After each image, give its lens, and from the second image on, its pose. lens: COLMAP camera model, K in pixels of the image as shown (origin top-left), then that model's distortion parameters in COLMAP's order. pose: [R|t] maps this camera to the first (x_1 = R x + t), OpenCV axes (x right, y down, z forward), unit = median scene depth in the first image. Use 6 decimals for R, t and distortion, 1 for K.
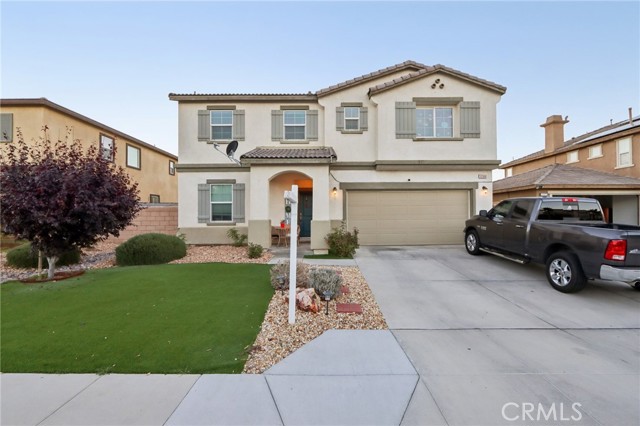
lens RADIAL K [[296.1, 0, 321.3], [0, 296.1, 210.5], [0, 0, 1]] dist [-0.005938, -0.000088]
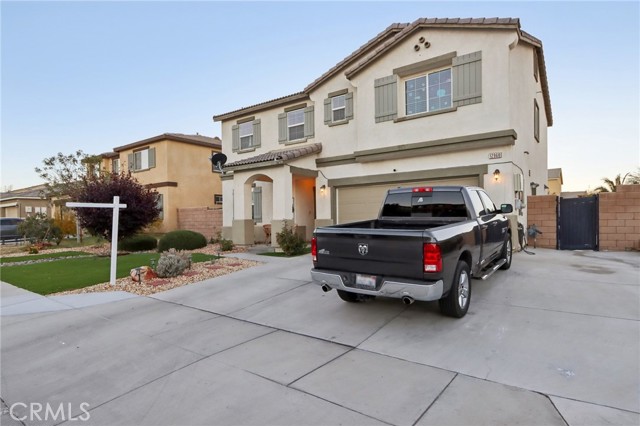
lens RADIAL K [[366.5, 0, 318.8], [0, 366.5, 218.3], [0, 0, 1]] dist [0.003351, 0.000475]
pose [[0.792779, -0.008948, -0.609444, 0.750112], [0.023030, 0.999618, 0.015281, 0.010050], [0.609074, -0.026151, 0.792682, 0.055763]]
